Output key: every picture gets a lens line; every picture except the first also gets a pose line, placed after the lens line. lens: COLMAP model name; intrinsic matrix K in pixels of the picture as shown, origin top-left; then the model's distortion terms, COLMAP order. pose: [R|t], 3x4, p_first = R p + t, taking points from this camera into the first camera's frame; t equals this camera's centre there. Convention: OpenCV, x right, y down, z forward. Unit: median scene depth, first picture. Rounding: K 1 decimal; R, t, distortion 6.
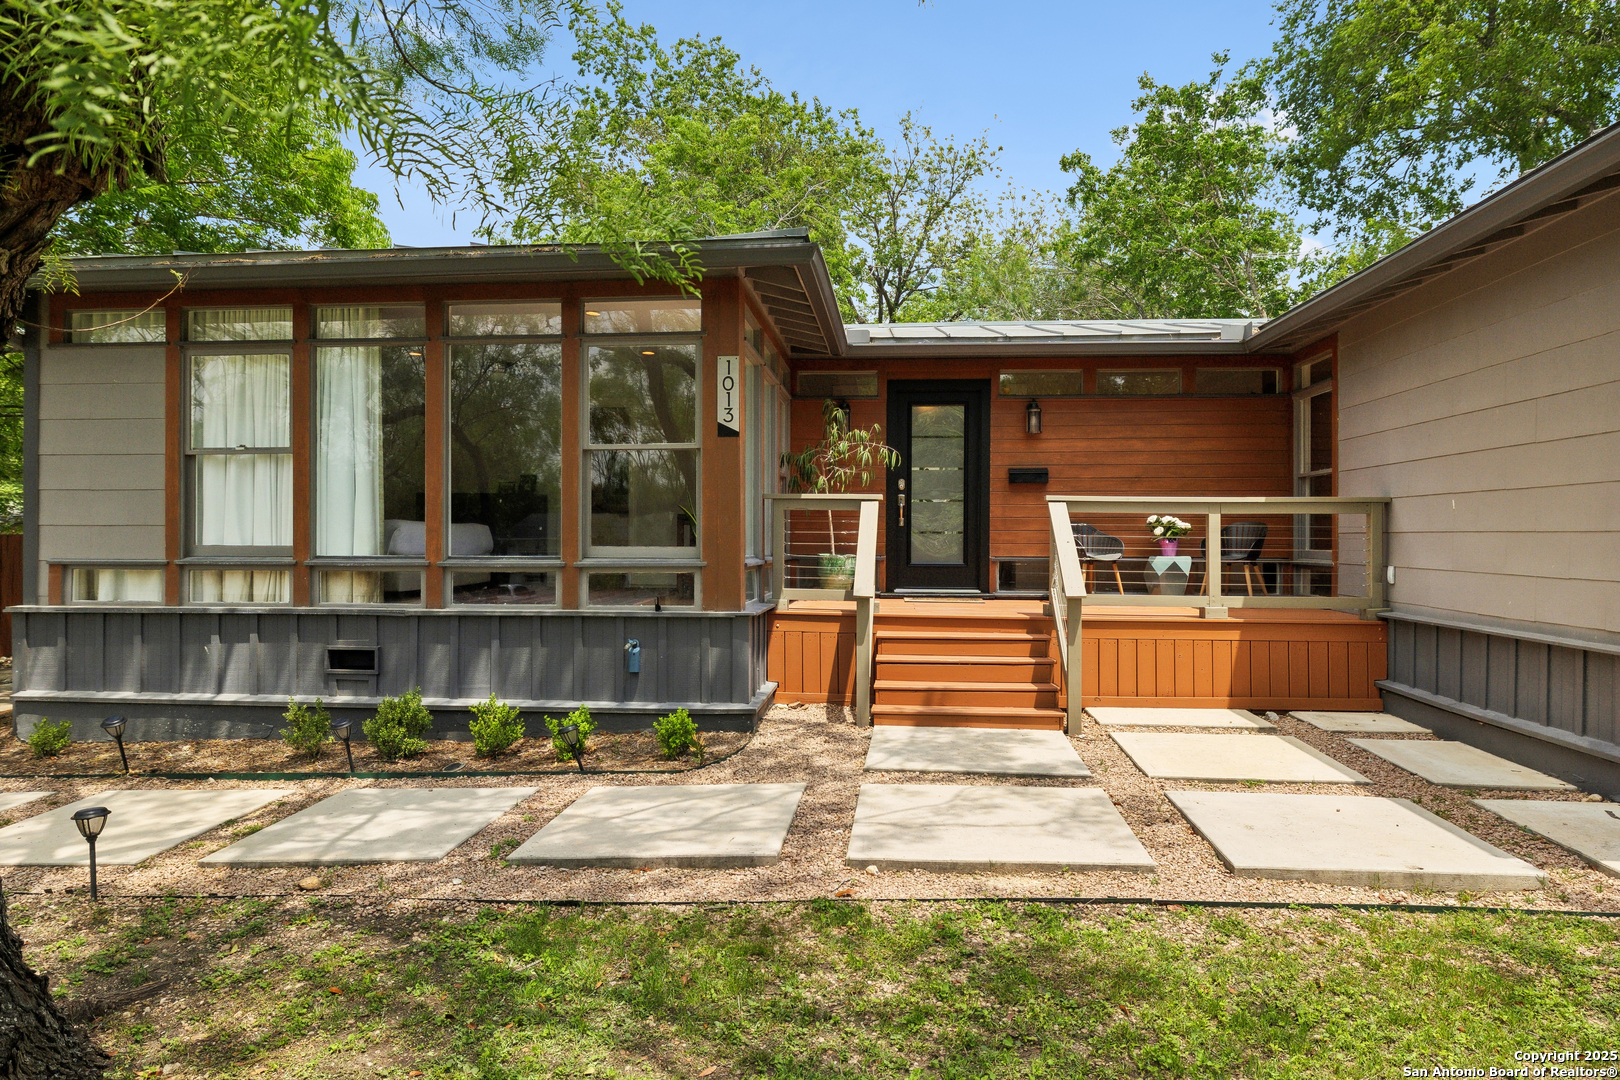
lens RADIAL K [[1028.4, 0, 816.2], [0, 1028.4, 540.3], [0, 0, 1]] dist [-0.002814, 0.000951]
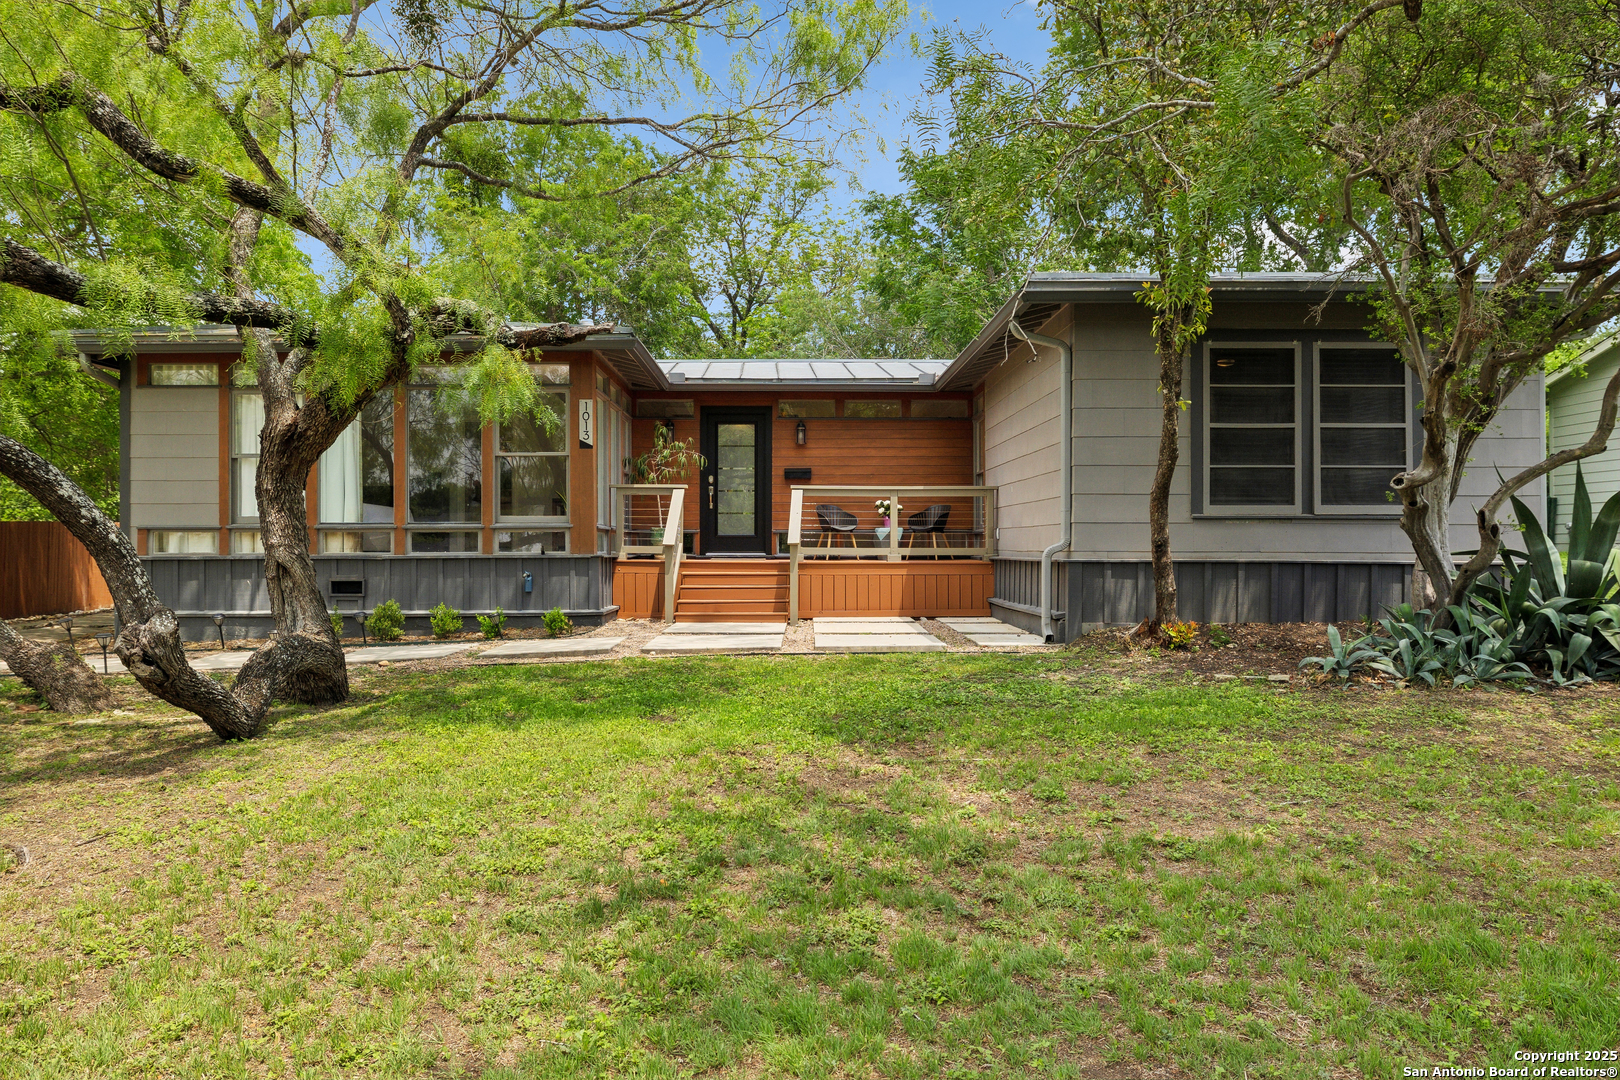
lens RADIAL K [[1183.6, 0, 806.4], [0, 1183.6, 533.0], [0, 0, 1]] dist [0.044999, -0.000820]
pose [[0.995512, -0.003262, 0.094583, 0.077537], [0.004688, 0.999879, -0.014853, 0.058069], [-0.094523, 0.015230, 0.995406, -0.834851]]
